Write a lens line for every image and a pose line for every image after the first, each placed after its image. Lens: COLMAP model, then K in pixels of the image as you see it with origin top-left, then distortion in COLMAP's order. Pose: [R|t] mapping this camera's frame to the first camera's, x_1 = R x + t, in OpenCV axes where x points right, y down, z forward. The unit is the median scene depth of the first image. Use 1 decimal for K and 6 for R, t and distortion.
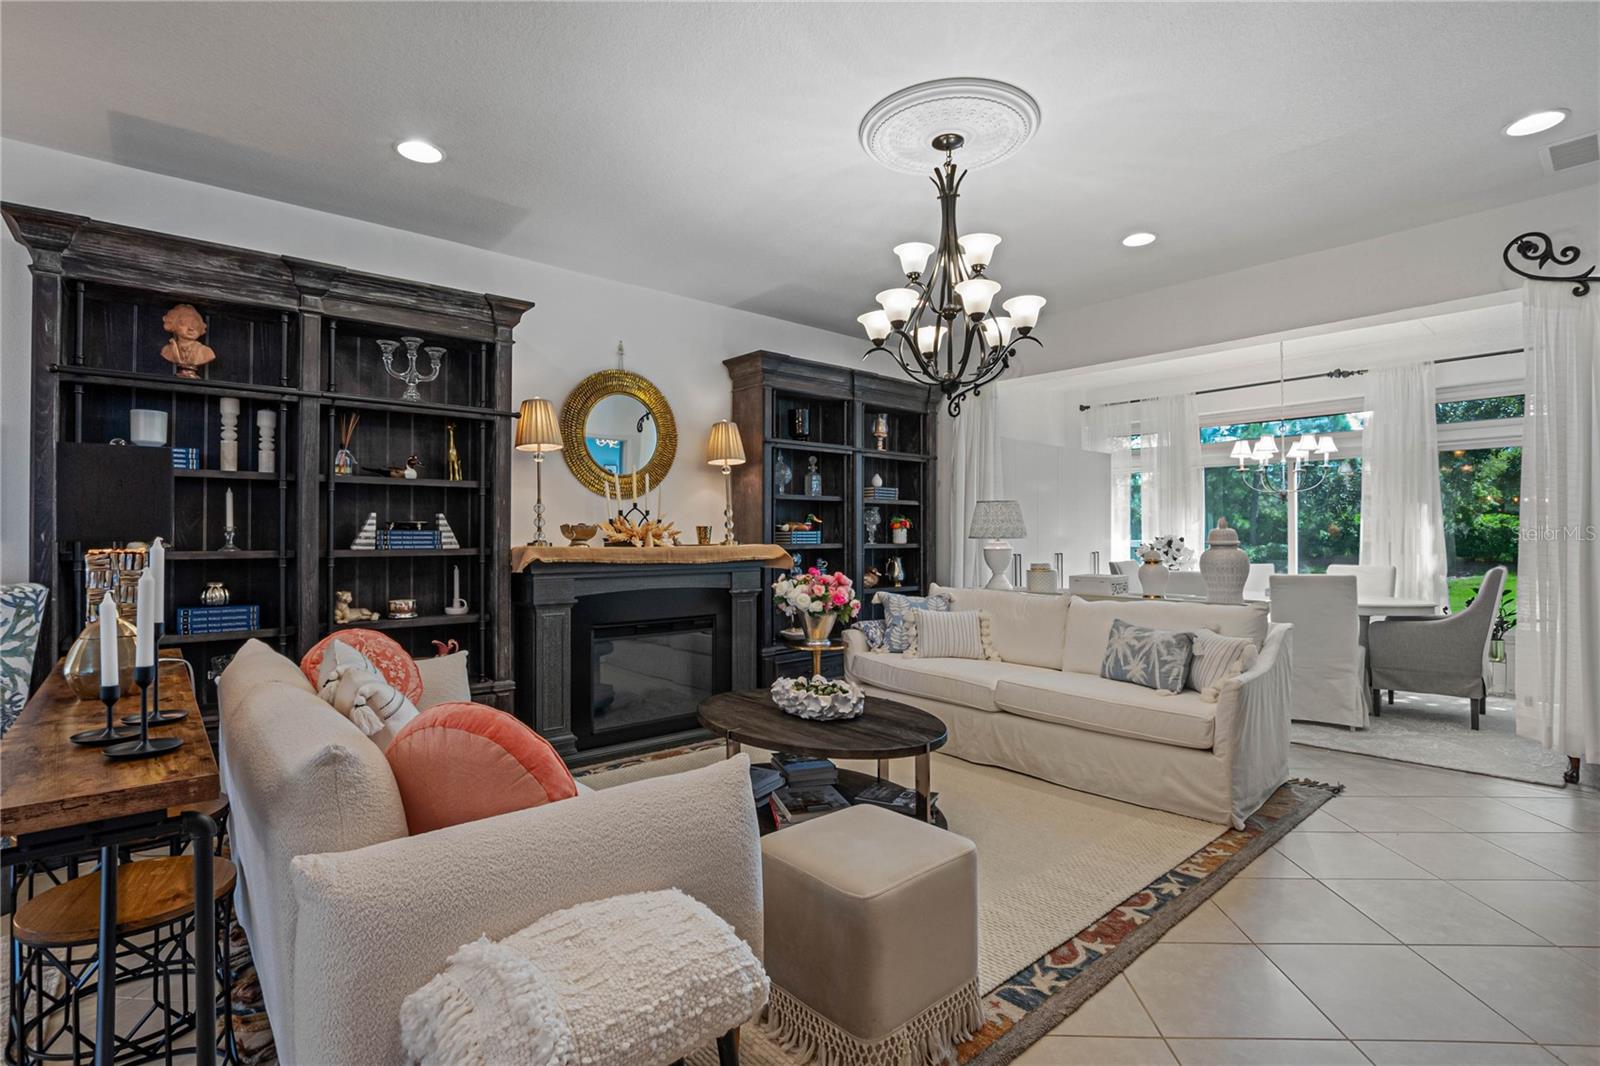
lens RADIAL K [[776.1, 0, 800.0], [0, 776.1, 533.0], [0, 0, 1]] dist [-0.022533, -0.000166]
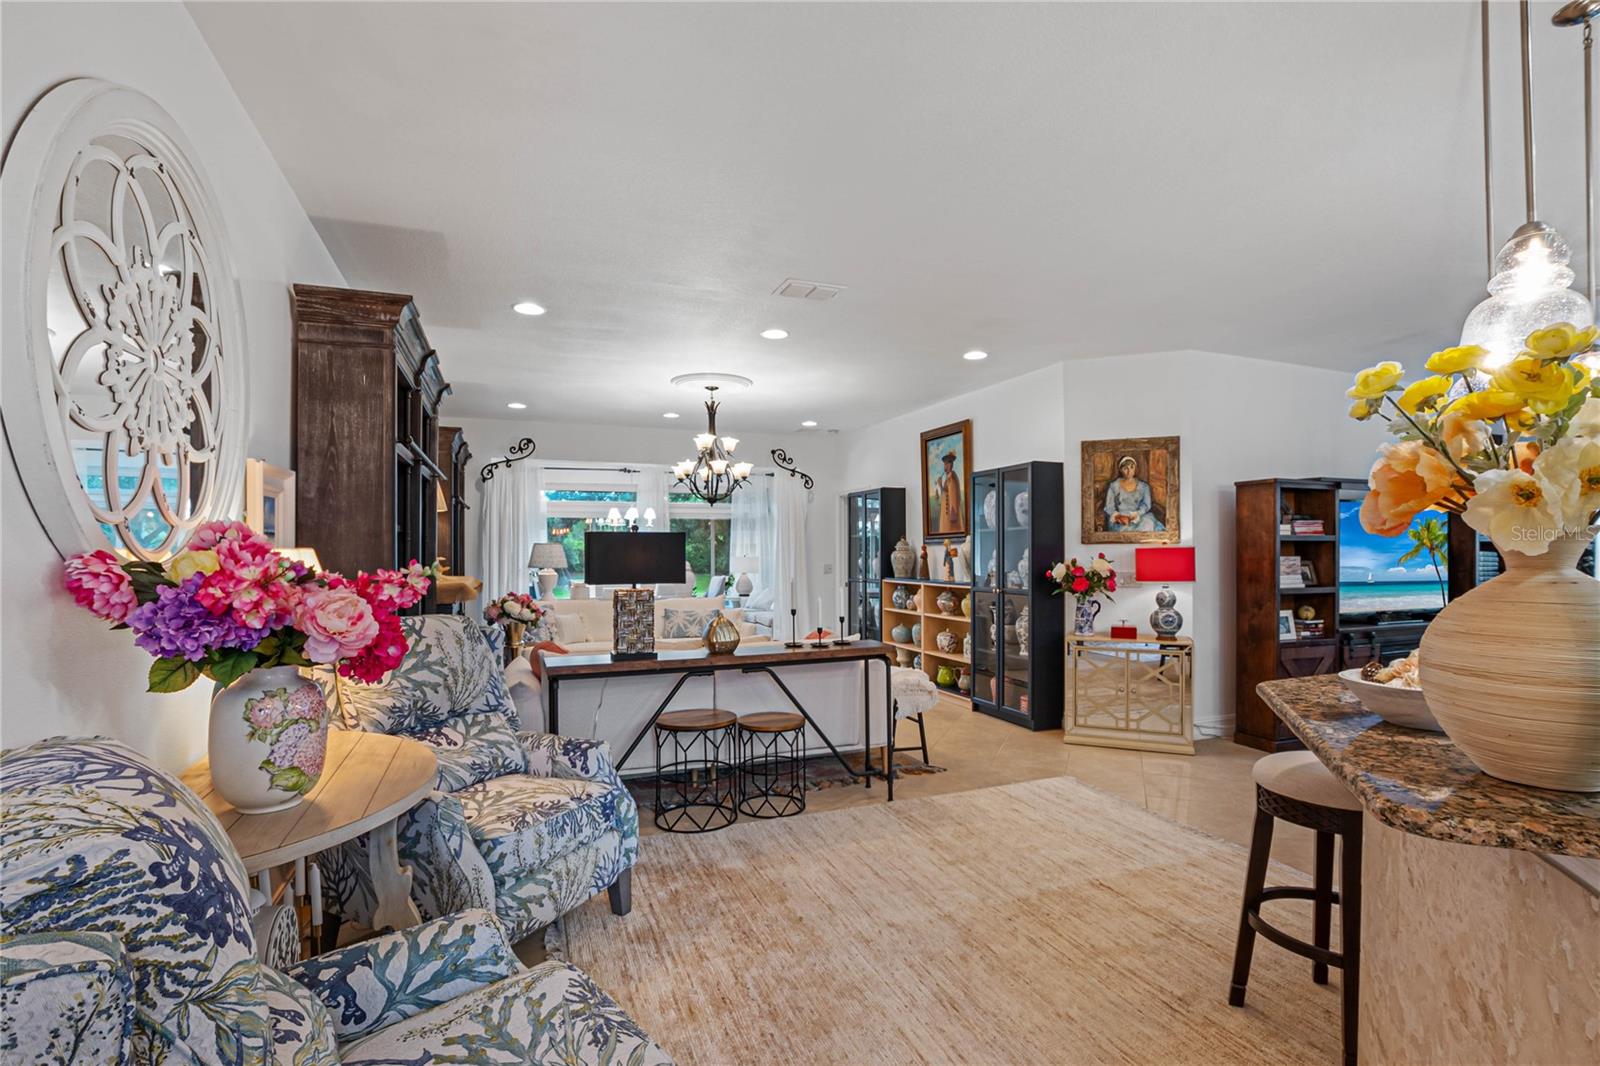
lens RADIAL K [[746.7, 0, 807.9], [0, 746.7, 518.0], [0, 0, 1]] dist [-0.017668, -0.000006]
pose [[0.316799, 0.035654, 0.947822, -1.169369], [0.000301, 0.999289, -0.037690, -0.041640], [-0.948493, 0.012226, 0.316563, 0.055104]]
